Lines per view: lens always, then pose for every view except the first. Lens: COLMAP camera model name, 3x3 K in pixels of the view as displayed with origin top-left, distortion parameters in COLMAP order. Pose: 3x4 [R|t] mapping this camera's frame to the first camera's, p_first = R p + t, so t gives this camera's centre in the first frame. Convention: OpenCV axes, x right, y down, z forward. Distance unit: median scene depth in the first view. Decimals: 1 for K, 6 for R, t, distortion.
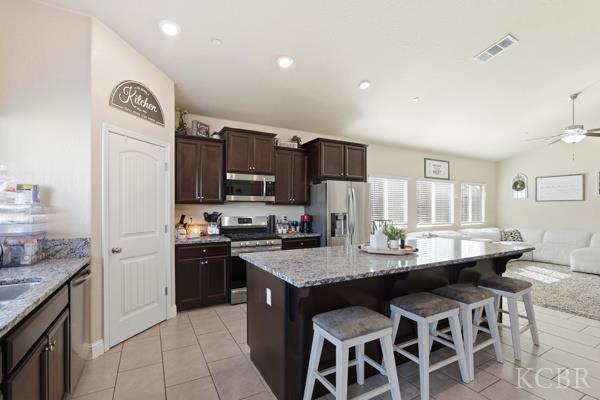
lens RADIAL K [[276.5, 0, 301.9], [0, 276.5, 208.2], [0, 0, 1]] dist [-0.001659, -0.000230]
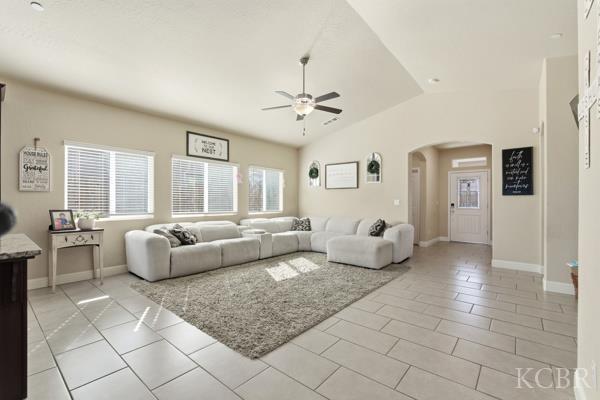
lens RADIAL K [[265.7, 0, 300.0], [0, 265.7, 200.0], [0, 0, 1]] dist [-0.018736, 0.022165]
pose [[0.935025, 0.004560, 0.354552, 0.452265], [-0.002078, 0.999971, -0.007379, 0.022320], [-0.354576, 0.006163, 0.935007, 0.157066]]
